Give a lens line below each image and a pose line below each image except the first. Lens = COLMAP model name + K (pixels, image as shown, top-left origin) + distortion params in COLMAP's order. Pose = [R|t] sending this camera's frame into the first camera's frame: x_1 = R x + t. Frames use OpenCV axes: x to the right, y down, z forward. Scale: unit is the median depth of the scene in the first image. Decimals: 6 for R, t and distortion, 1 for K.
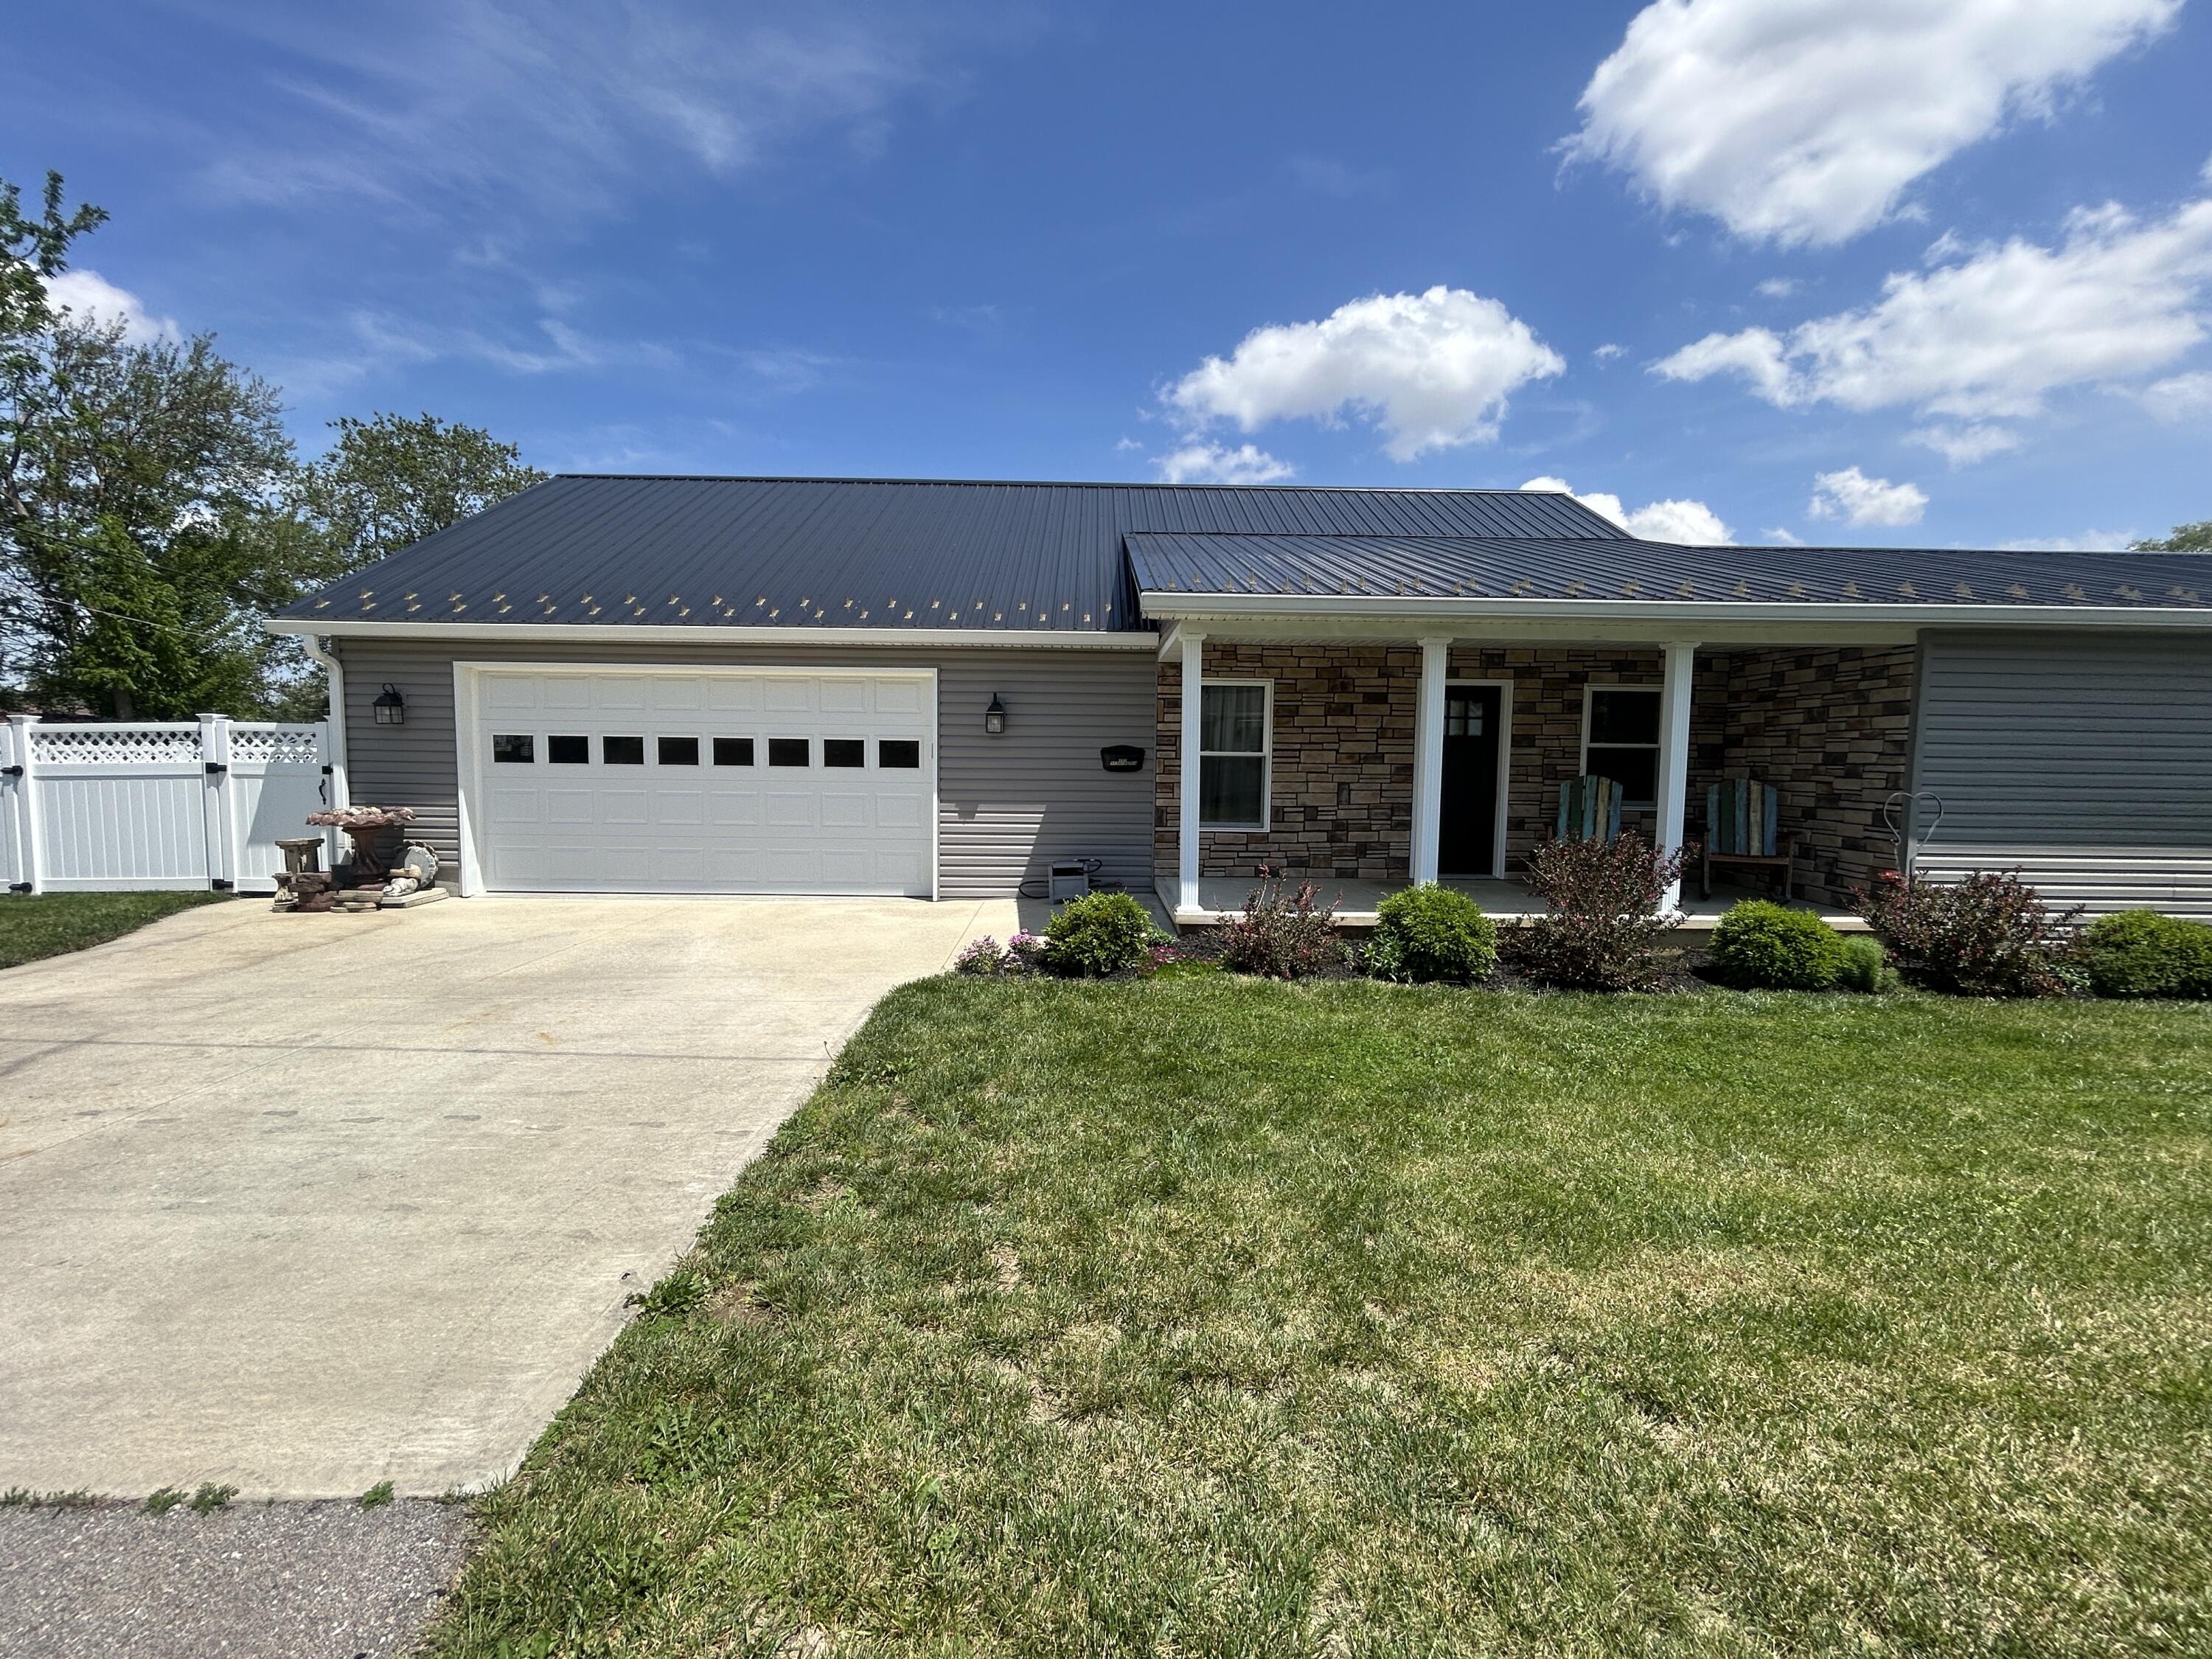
lens RADIAL K [[887.5, 0, 1110.7], [0, 887.5, 826.8], [0, 0, 1]] dist [-0.002753, 0.000186]
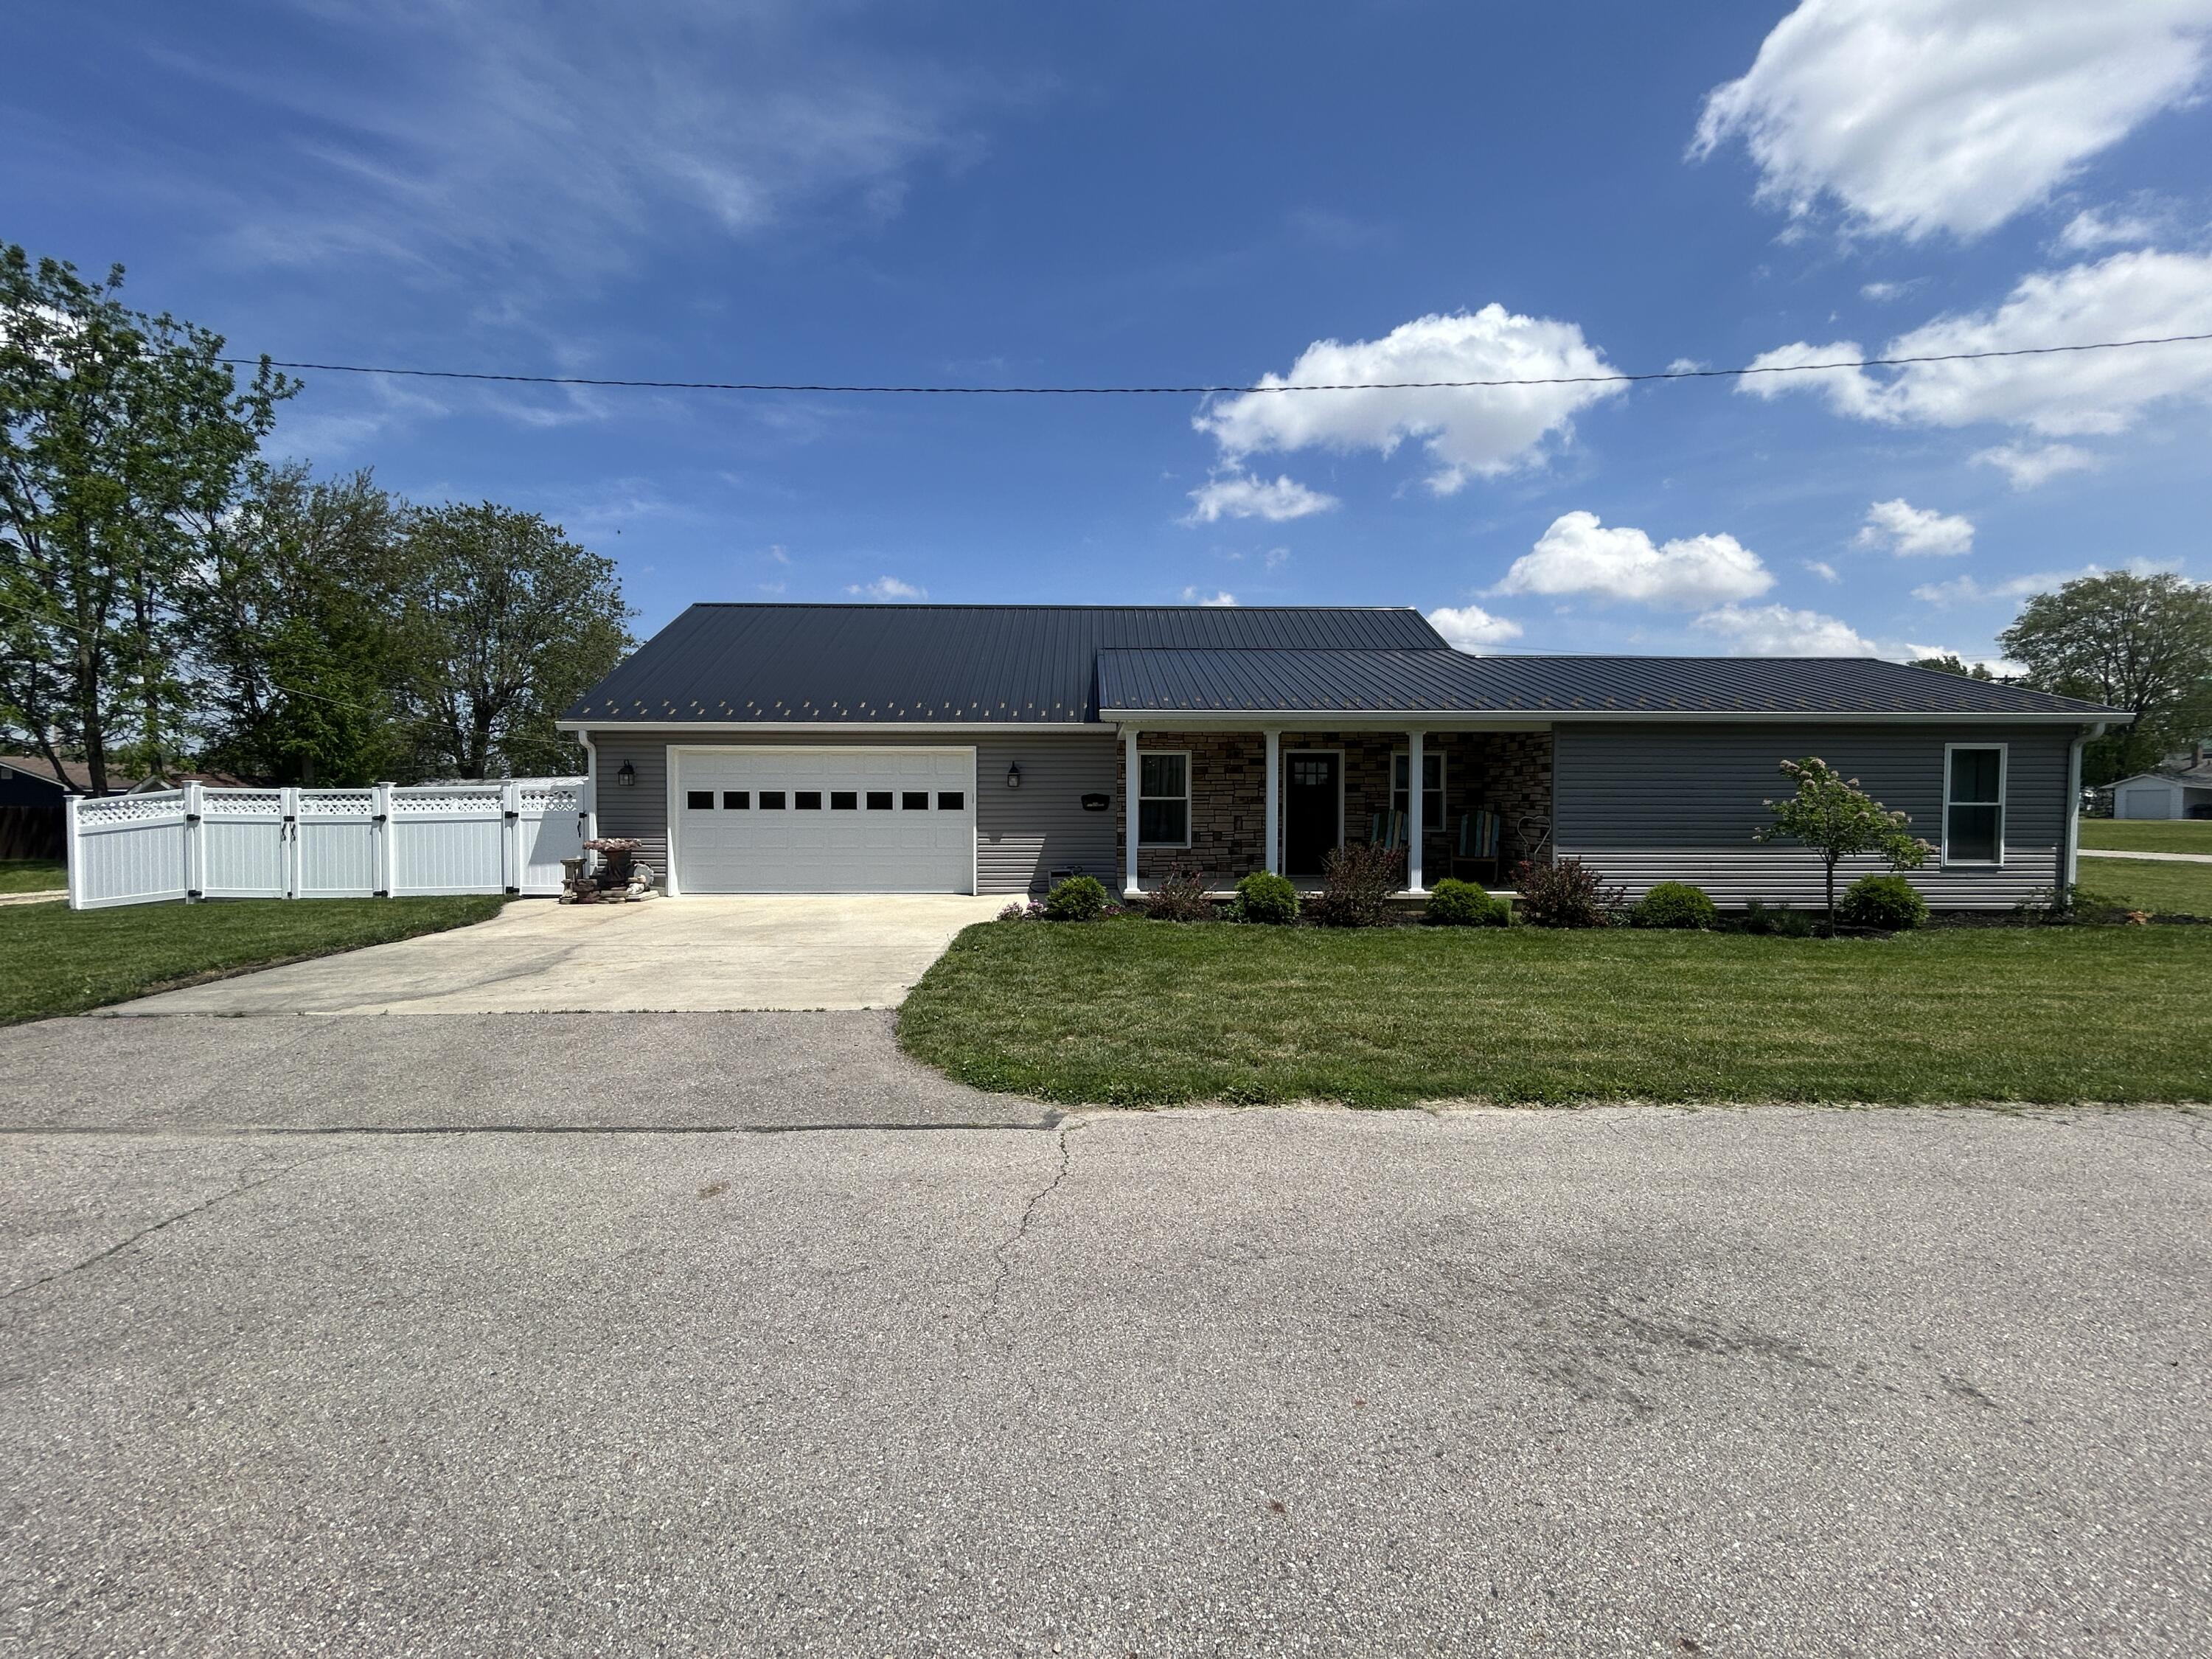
lens RADIAL K [[881.6, 0, 1110.1], [0, 881.6, 838.0], [0, 0, 1]] dist [-0.001140, -0.000491]
pose [[0.999927, -0.011382, 0.004104, 0.033185], [0.011518, 0.999320, -0.035026, 0.041304], [-0.003703, 0.035071, 0.999378, -0.555932]]
